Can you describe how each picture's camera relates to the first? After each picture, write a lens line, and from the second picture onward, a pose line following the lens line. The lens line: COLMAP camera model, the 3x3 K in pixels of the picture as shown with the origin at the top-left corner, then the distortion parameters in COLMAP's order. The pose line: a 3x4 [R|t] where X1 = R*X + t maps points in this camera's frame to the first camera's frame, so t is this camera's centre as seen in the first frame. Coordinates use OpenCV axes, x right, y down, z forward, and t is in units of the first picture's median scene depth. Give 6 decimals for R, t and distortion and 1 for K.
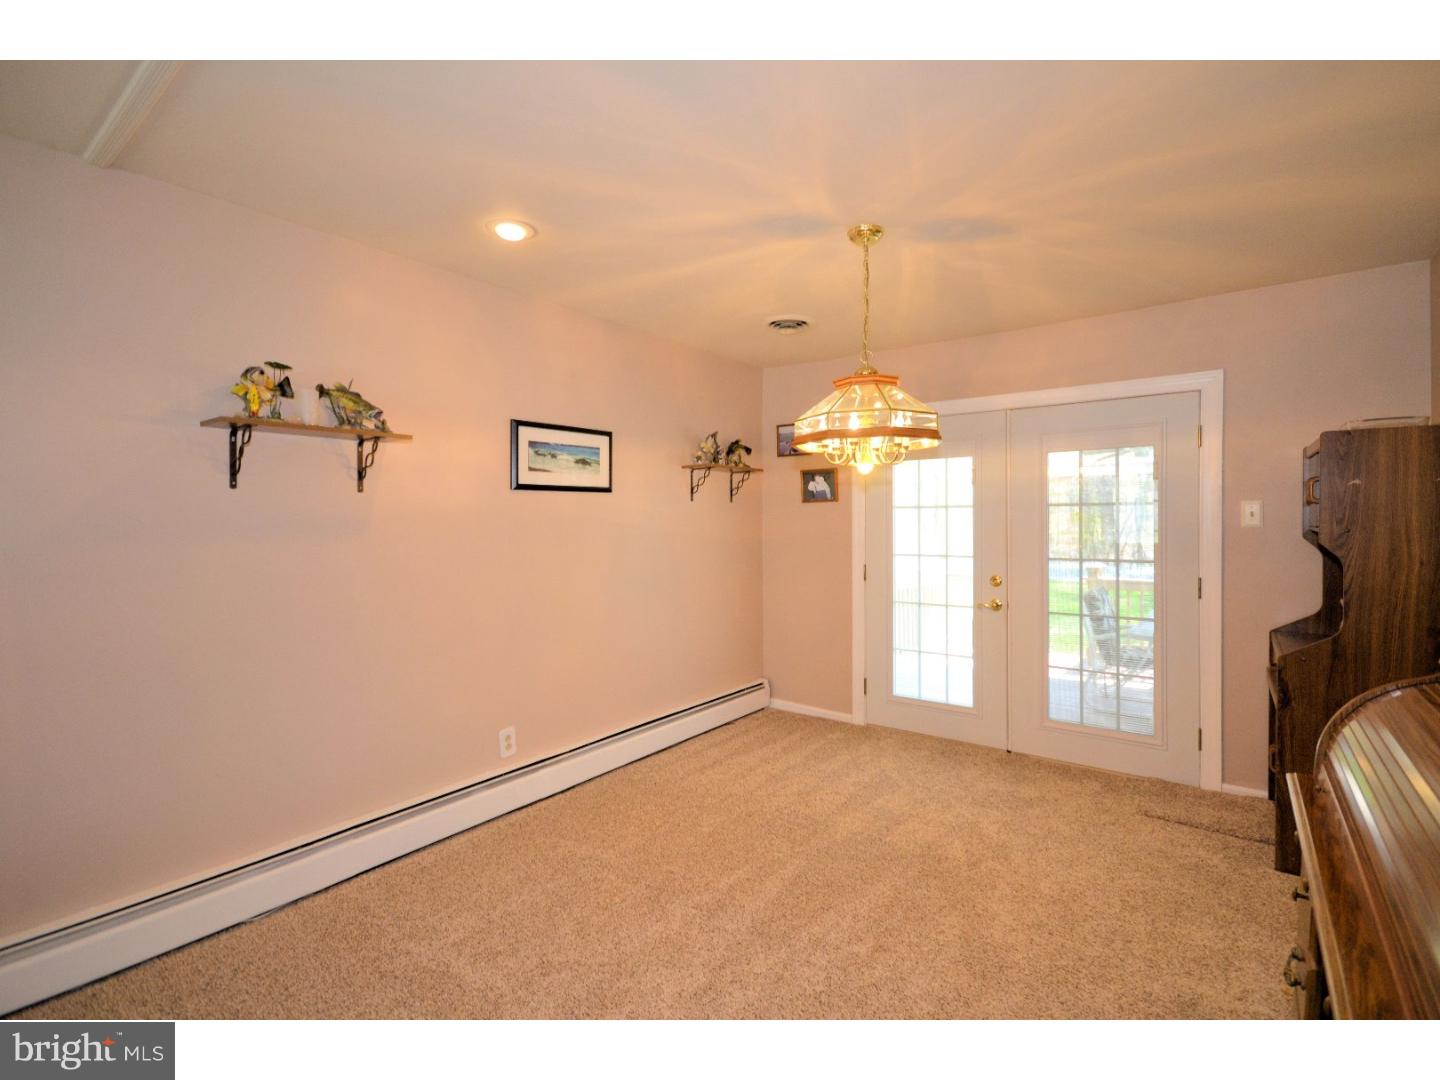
lens RADIAL K [[666.5, 0, 725.8], [0, 666.5, 526.8], [0, 0, 1]] dist [-0.004935, -0.000151]
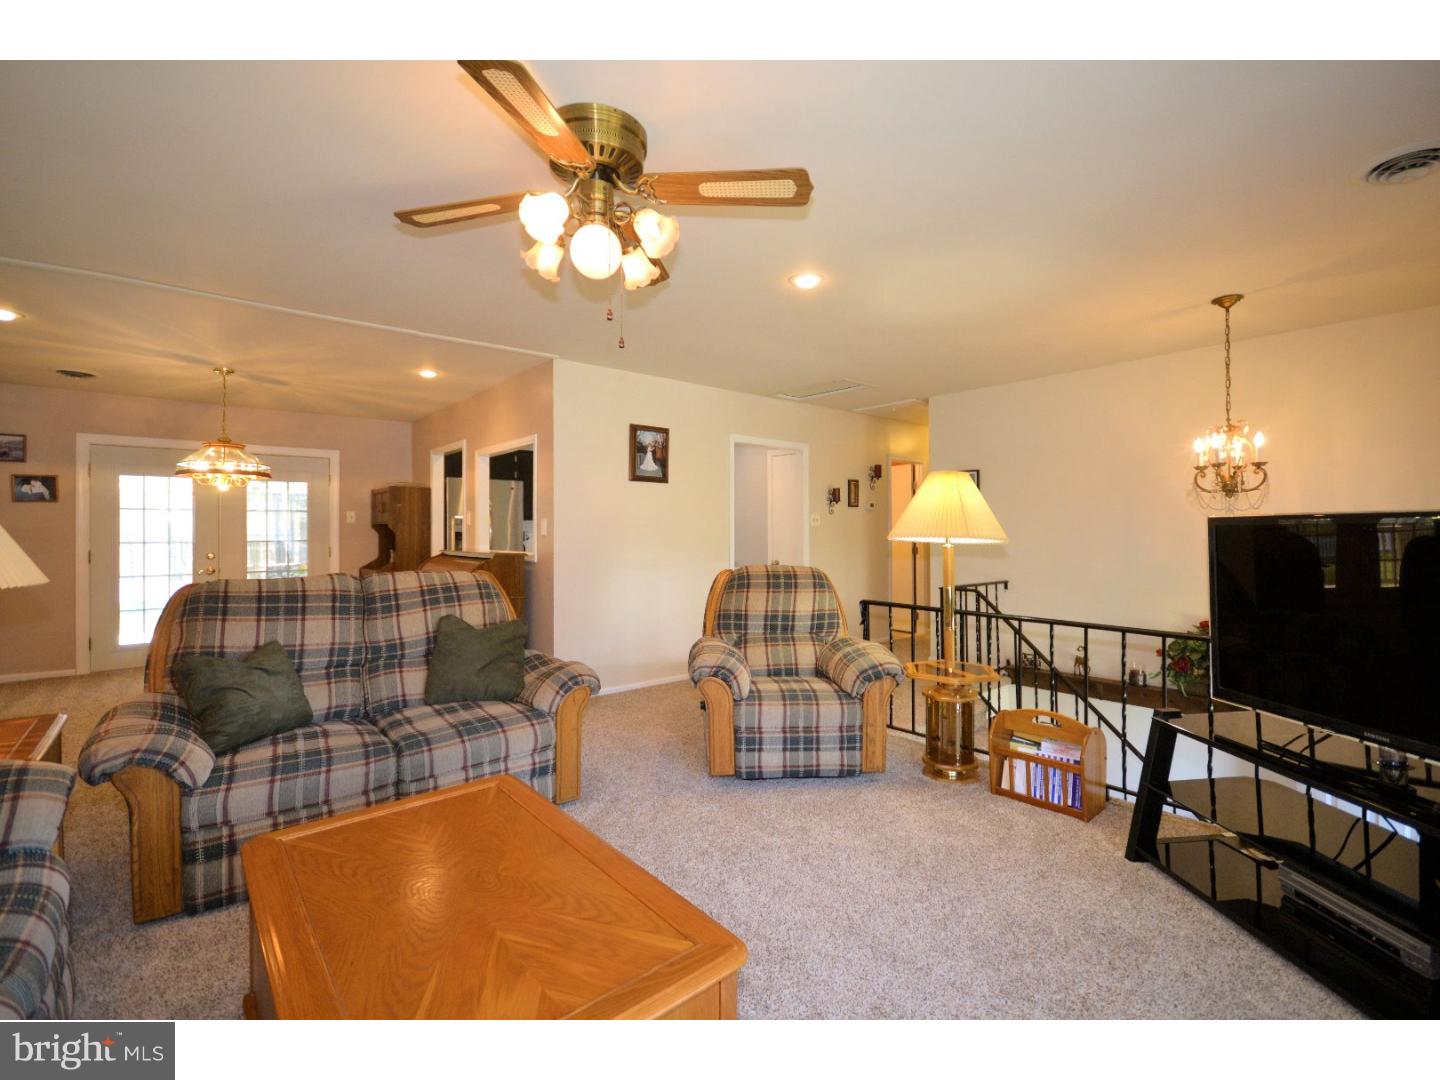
lens RADIAL K [[655.8, 0, 720.8], [0, 655.8, 531.8], [0, 0, 1]] dist [-0.000655, -0.000354]
pose [[0.225701, 0.002643, 0.974193, -0.781335], [0.014758, 0.999872, -0.006132, 0.044801], [-0.974085, 0.015761, 0.225634, -0.512539]]
